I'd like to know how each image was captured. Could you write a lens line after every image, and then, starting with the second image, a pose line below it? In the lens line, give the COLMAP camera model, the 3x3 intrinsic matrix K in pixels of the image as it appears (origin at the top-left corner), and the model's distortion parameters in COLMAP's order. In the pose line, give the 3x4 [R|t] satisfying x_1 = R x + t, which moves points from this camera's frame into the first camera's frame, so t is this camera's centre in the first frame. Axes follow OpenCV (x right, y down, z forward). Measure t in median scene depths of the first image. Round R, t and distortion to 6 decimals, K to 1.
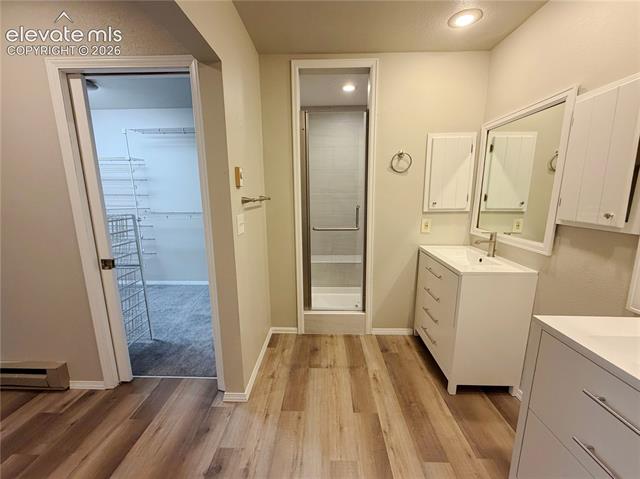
lens RADIAL K [[255.6, 0, 319.8], [0, 255.6, 240.8], [0, 0, 1]] dist [0.000777, -0.000254]
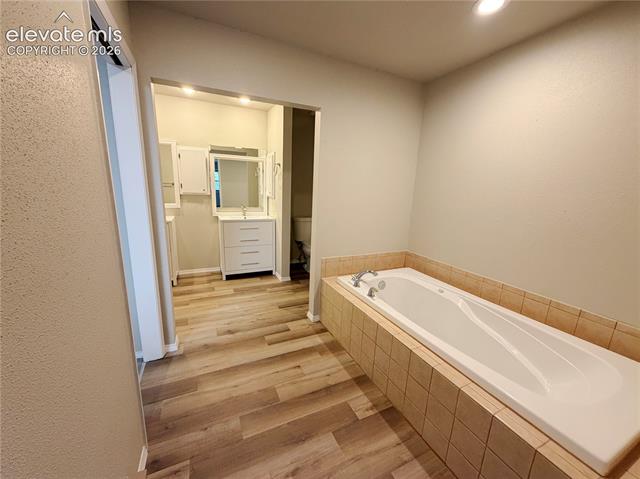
lens RADIAL K [[255.6, 0, 320.2], [0, 255.6, 242.1], [0, 0, 1]] dist [0.000777, -0.000254]
pose [[-0.451680, -0.202424, 0.868913, -2.004082], [0.126692, 0.949499, 0.287054, -0.170256], [-0.883139, 0.239741, -0.403224, 0.918523]]
